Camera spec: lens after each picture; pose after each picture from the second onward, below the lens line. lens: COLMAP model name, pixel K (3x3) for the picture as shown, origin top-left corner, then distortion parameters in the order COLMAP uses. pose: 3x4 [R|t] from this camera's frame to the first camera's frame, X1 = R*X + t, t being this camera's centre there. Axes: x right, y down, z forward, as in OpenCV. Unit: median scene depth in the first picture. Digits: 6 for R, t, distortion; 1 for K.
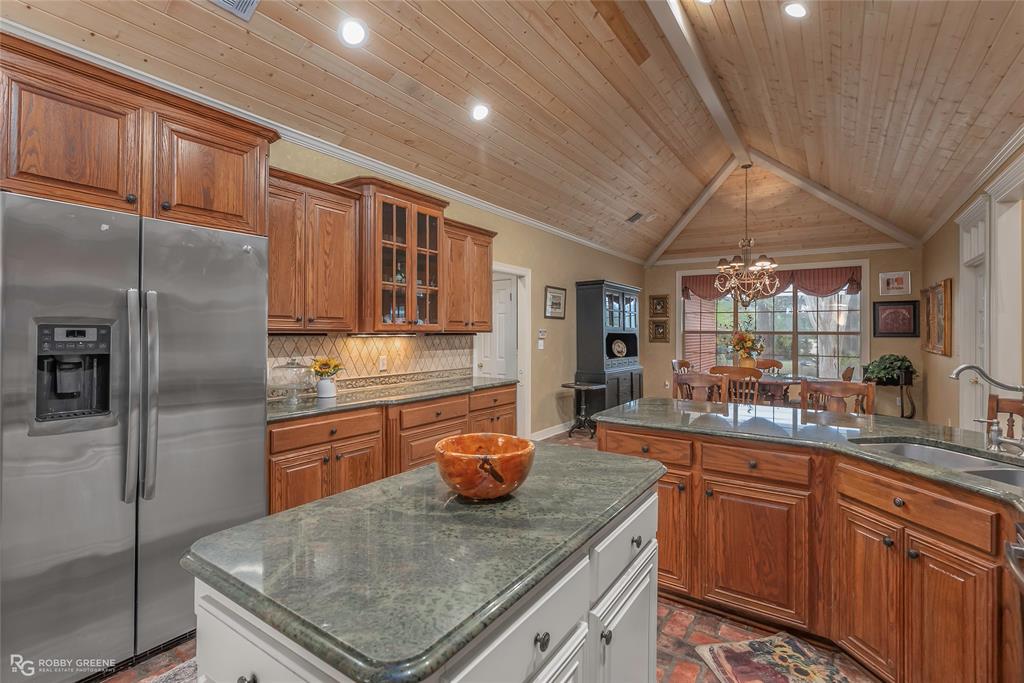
lens RADIAL K [[477.3, 0, 516.5], [0, 477.3, 327.6], [0, 0, 1]] dist [-0.000676, -0.000044]
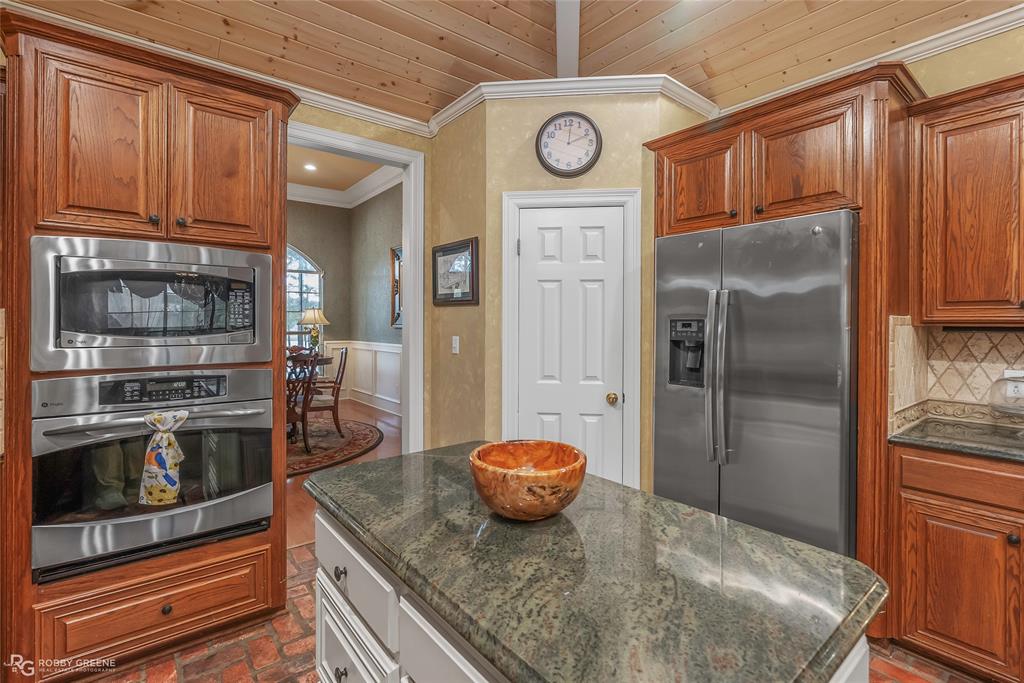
lens RADIAL K [[477.3, 0, 516.5], [0, 477.3, 327.6], [0, 0, 1]] dist [-0.000676, -0.000044]
pose [[-0.297385, 0.002256, -0.954755, 0.705936], [0.002859, 0.999995, 0.001472, 0.018509], [0.954753, -0.002292, -0.297390, 1.168881]]
